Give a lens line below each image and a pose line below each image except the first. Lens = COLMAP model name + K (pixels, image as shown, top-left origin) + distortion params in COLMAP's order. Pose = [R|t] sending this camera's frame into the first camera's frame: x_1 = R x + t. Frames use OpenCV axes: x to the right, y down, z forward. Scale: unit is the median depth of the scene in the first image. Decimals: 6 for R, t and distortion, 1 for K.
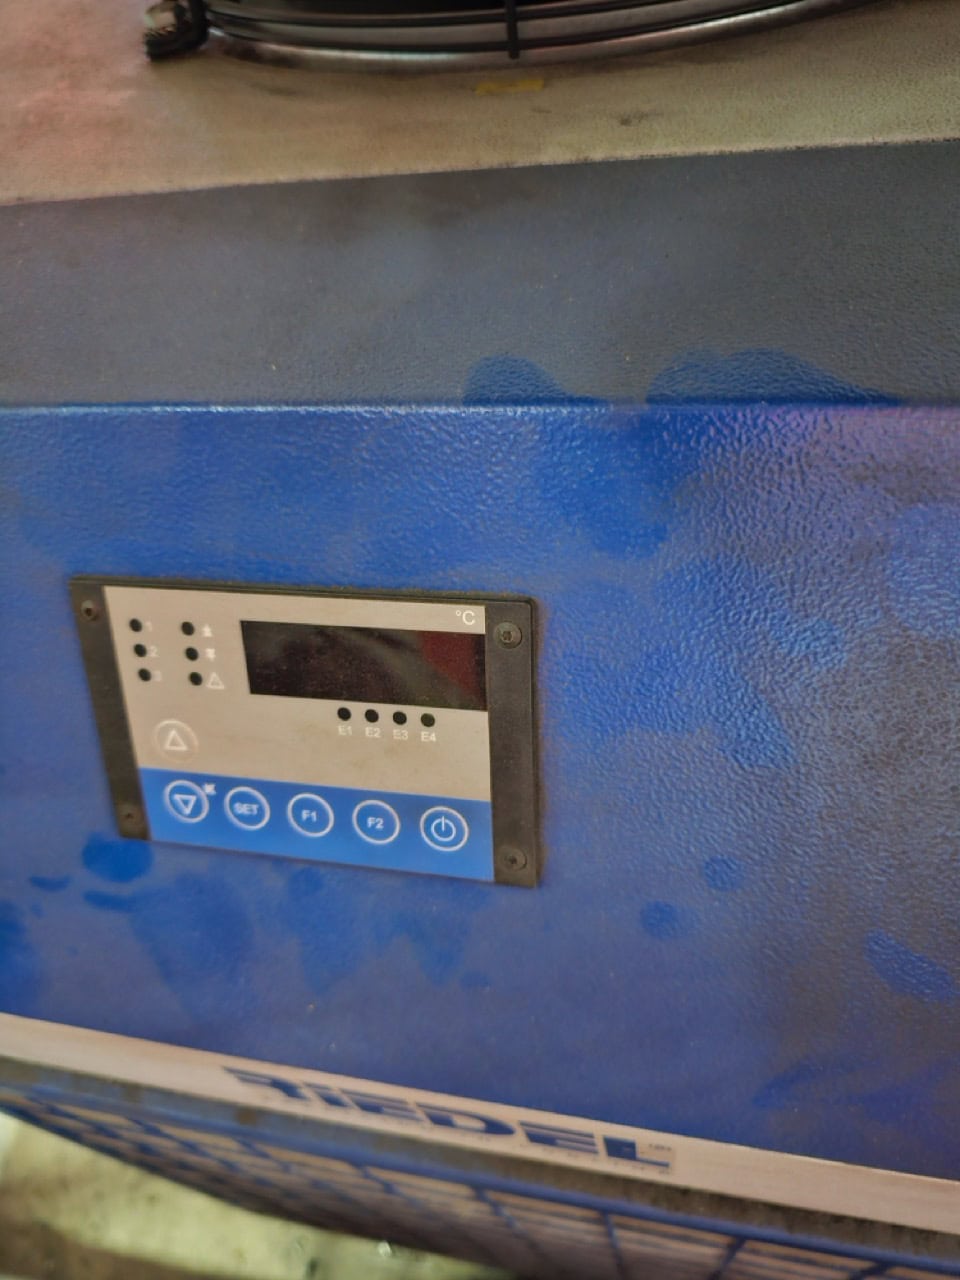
lens RADIAL K [[873.4, 0, 480.0], [0, 873.4, 640.0], [0, 0, 1]] dist [0.050604, -0.048202]
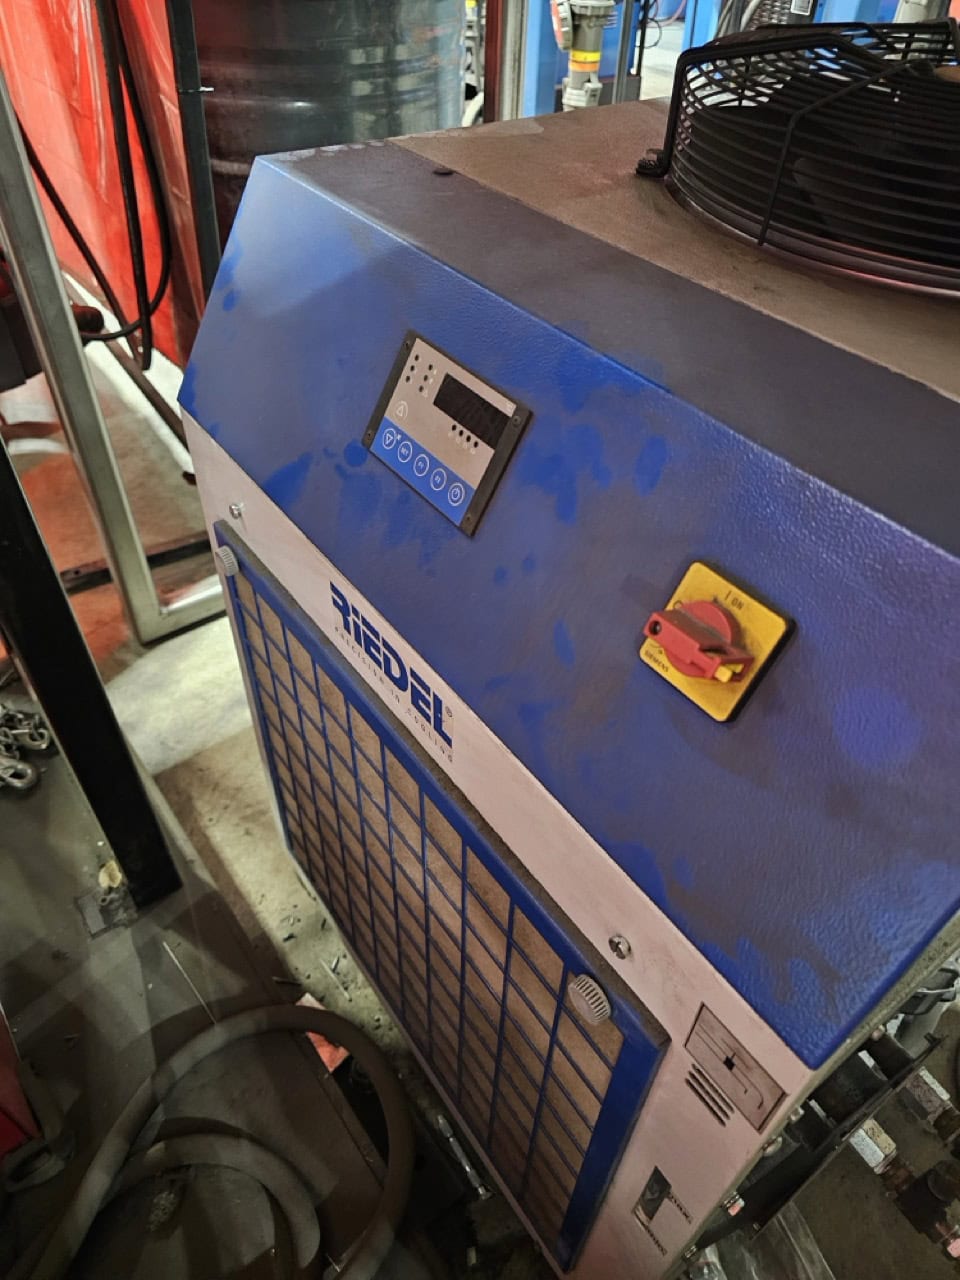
lens RADIAL K [[873.4, 0, 480.0], [0, 873.4, 640.0], [0, 0, 1]] dist [0.050604, -0.048202]
pose [[0.717375, 0.583058, -0.381336, 1.079034], [-0.614494, 0.787459, 0.048019, 0.362847], [0.328284, 0.199881, 0.923189, -0.993600]]
